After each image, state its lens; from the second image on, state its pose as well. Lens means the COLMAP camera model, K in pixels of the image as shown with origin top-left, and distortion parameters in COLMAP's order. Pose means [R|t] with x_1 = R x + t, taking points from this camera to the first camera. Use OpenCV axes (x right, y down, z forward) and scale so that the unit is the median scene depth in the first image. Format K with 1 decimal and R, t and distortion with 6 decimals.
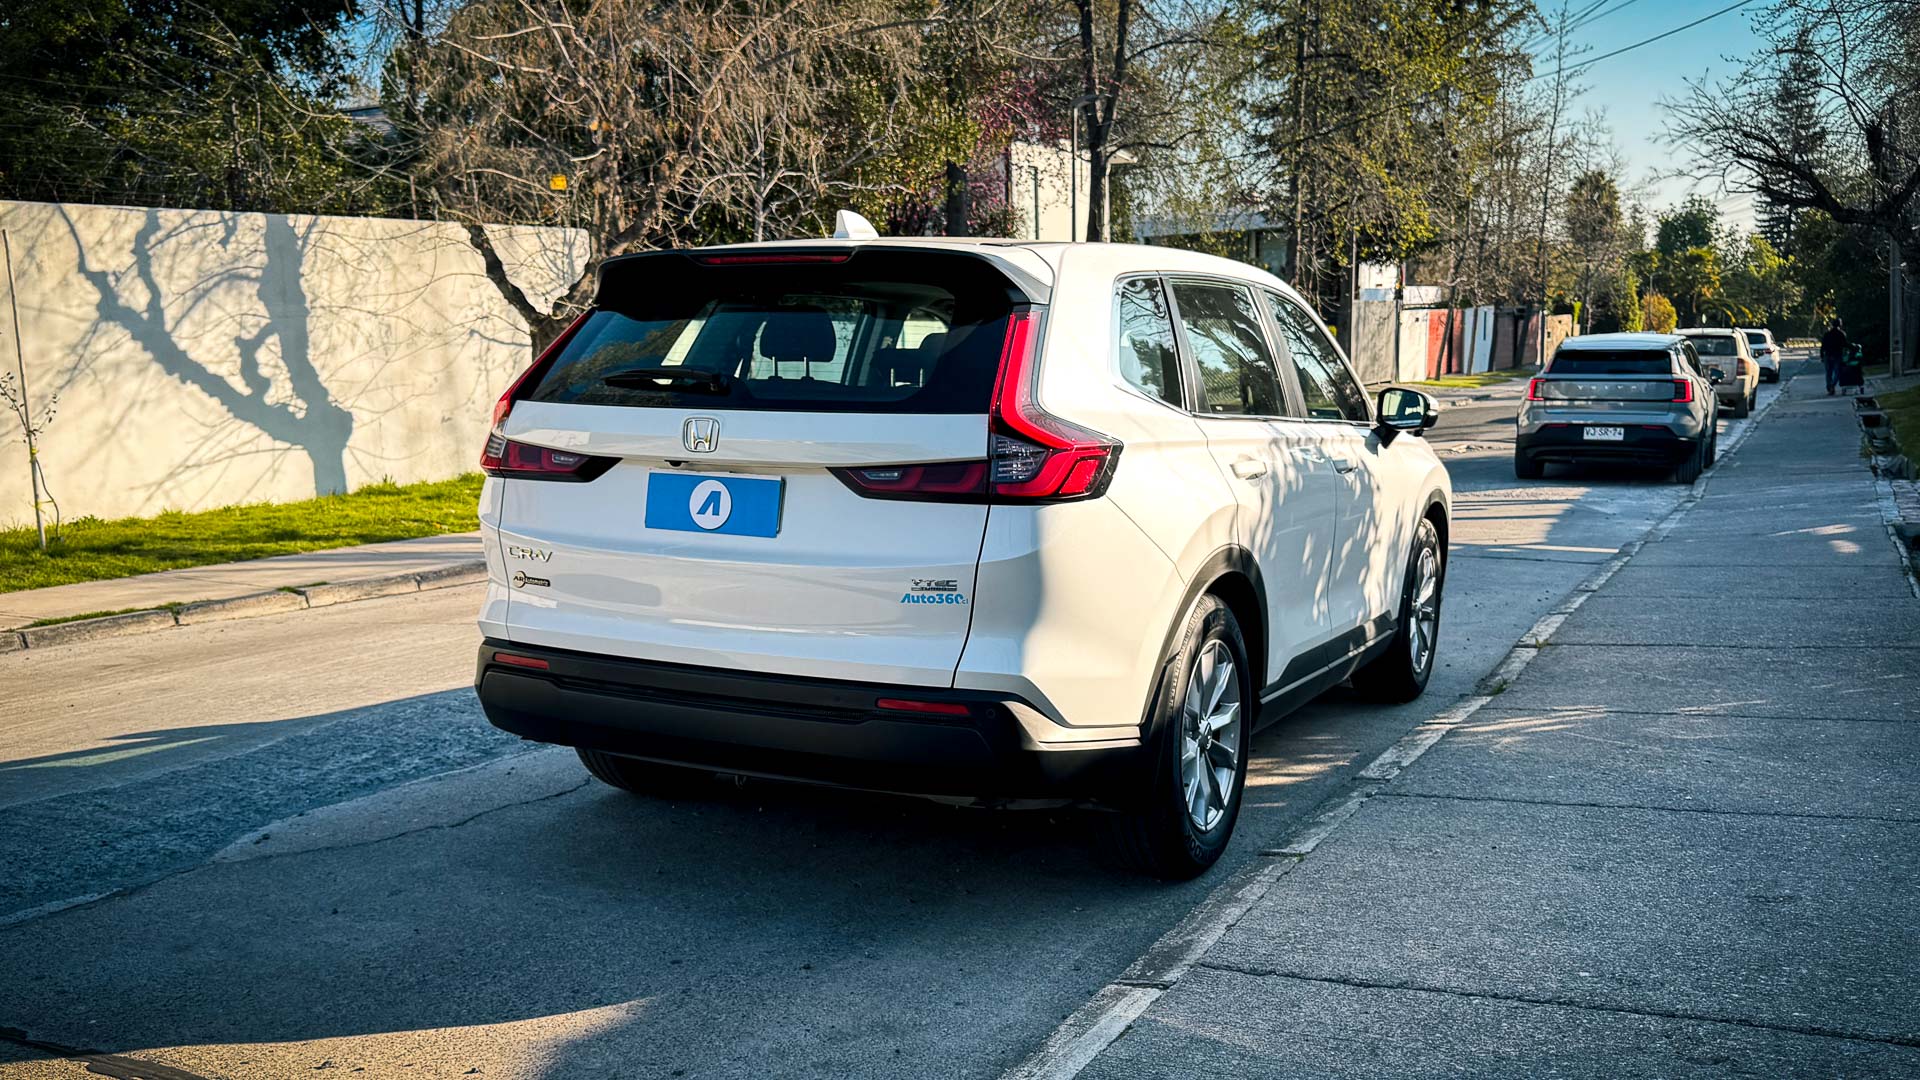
lens RADIAL K [[1401.7, 0, 960.0], [0, 1401.7, 540.0], [0, 0, 1]] dist [0.045474, -0.075147]
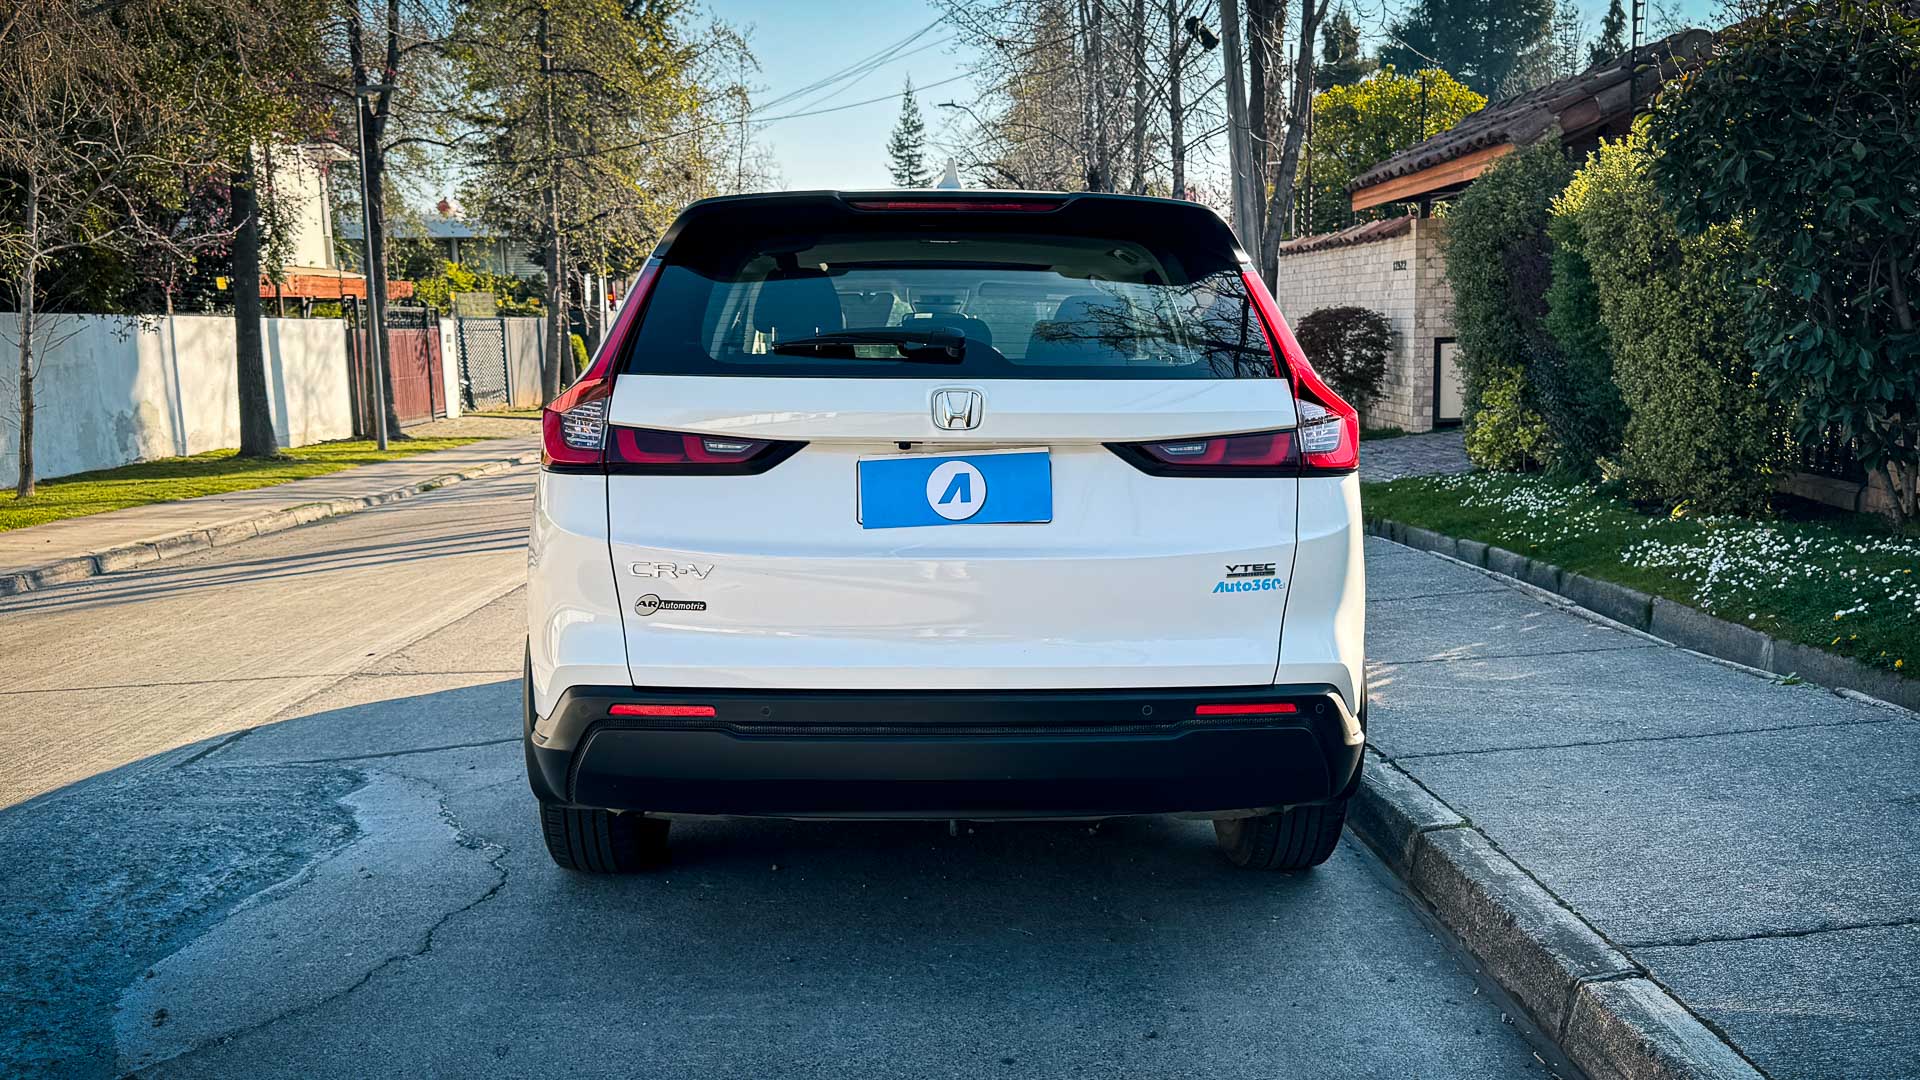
lens RADIAL K [[1418.7, 0, 957.9], [0, 1418.7, 483.3], [0, 0, 1]] dist [0.075317, -0.107491]
pose [[0.908664, -0.040353, 0.415573, -0.500171], [0.057321, 0.997951, -0.028431, -0.006963], [-0.413574, 0.049655, 0.909115, 0.227473]]
